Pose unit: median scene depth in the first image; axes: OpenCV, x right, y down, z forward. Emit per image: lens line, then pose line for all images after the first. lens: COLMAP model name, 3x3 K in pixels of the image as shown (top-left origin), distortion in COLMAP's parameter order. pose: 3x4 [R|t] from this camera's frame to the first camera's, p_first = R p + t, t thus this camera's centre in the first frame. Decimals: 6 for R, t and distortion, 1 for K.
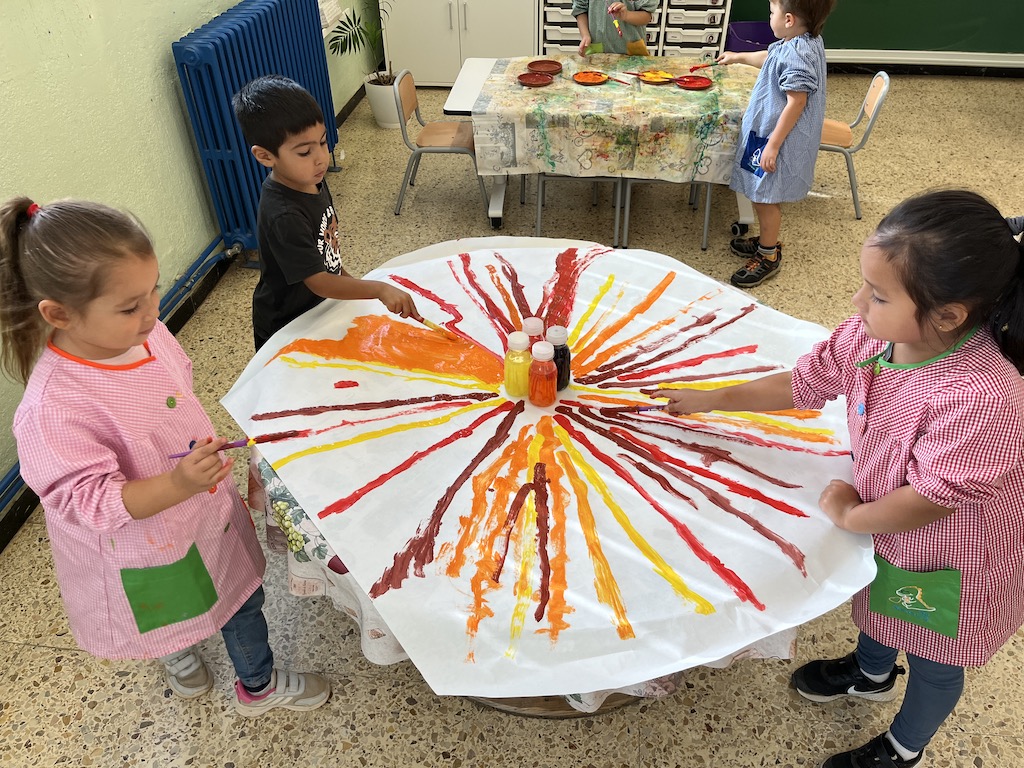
lens RADIAL K [[781.3, 0, 513.2], [0, 781.3, 384.9], [0, 0, 1]] dist [0.001647, -0.000107]
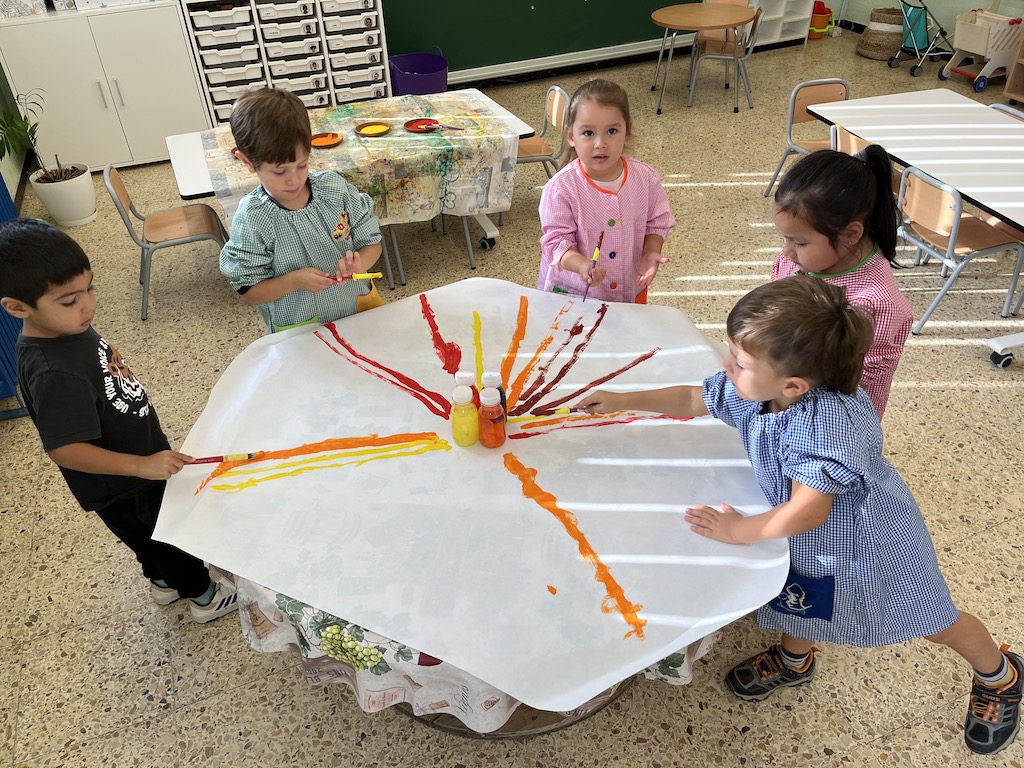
lens RADIAL K [[781.3, 0, 510.8], [0, 781.3, 383.5], [0, 0, 1]] dist [0.001647, -0.000107]
pose [[0.872434, -0.299636, 0.386105, -0.310621], [0.310522, 0.949902, 0.035520, -0.081681], [-0.377405, 0.088905, 0.921771, -0.000840]]
